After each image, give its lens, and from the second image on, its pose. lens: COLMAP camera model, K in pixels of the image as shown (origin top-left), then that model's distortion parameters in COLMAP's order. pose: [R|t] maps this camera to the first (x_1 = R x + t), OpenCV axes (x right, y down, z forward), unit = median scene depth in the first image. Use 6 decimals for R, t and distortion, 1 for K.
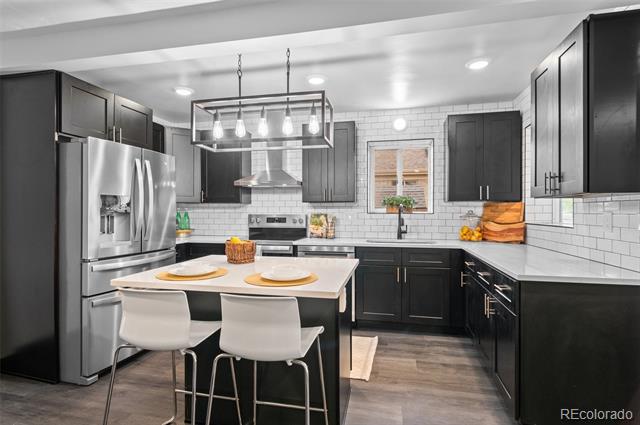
lens RADIAL K [[324.4, 0, 320.0], [0, 324.4, 212.5], [0, 0, 1]] dist [0.001885, 0.000249]
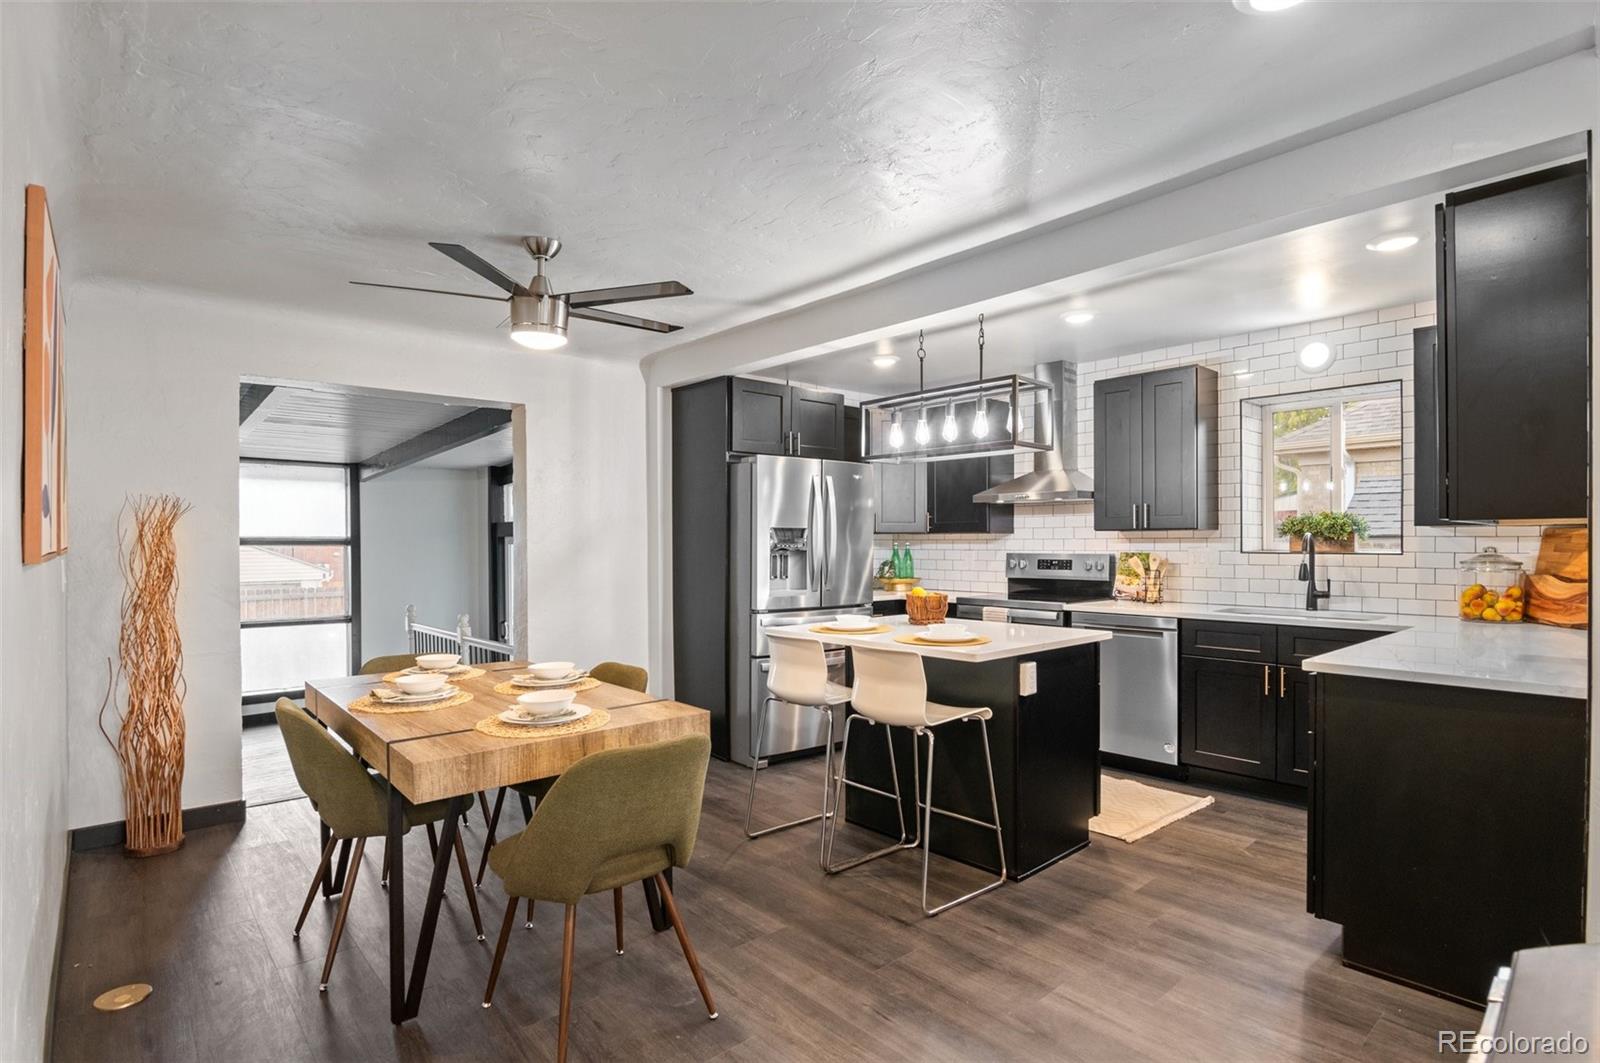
lens RADIAL K [[811.0, 0, 800.0], [0, 811.0, 531.5], [0, 0, 1]] dist [0.001885, 0.000249]
pose [[0.805141, -0.010690, -0.592988, 0.376065], [0.000129, 0.999841, -0.017849, -0.008130], [0.593084, 0.014295, 0.805014, -0.367413]]
